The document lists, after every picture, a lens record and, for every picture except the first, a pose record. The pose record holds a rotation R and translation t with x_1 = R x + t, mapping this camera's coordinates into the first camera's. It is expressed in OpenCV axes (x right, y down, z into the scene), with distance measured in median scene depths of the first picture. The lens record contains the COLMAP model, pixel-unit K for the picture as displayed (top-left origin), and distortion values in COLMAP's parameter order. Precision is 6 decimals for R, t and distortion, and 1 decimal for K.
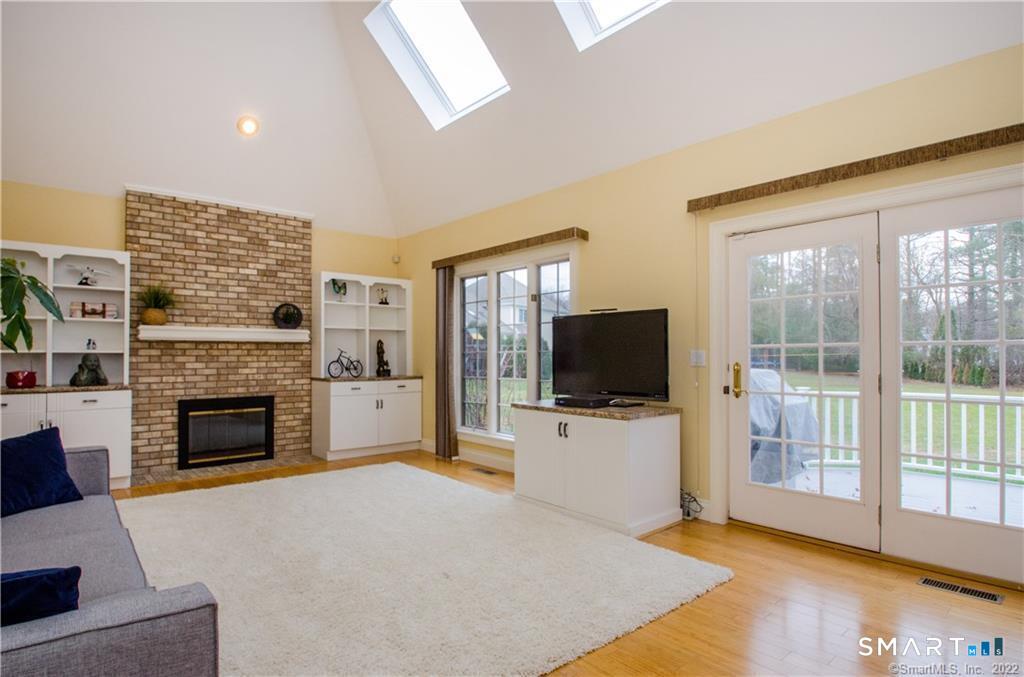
lens RADIAL K [[551.3, 0, 510.9], [0, 551.3, 345.3], [0, 0, 1]] dist [-0.017391, 0.003729]
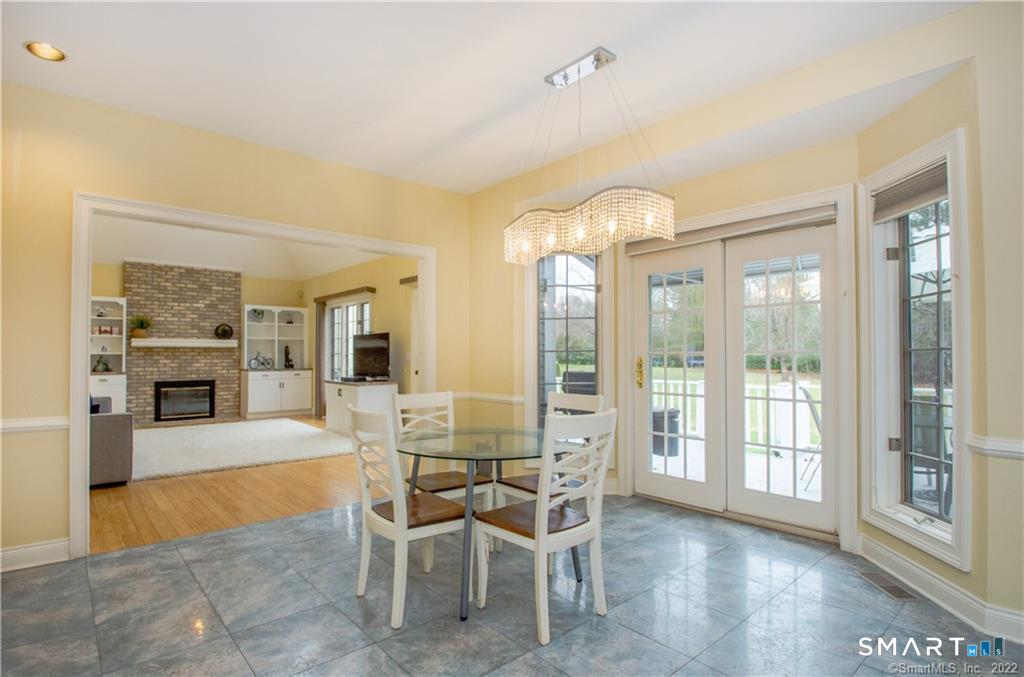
lens RADIAL K [[521.8, 0, 510.7], [0, 521.8, 341.8], [0, 0, 1]] dist [-0.007526, -0.001735]
pose [[0.999890, -0.000137, 0.014817, 0.452016], [0.000227, 0.999981, -0.006085, -0.013486], [-0.014816, 0.006088, 0.999872, -0.603646]]
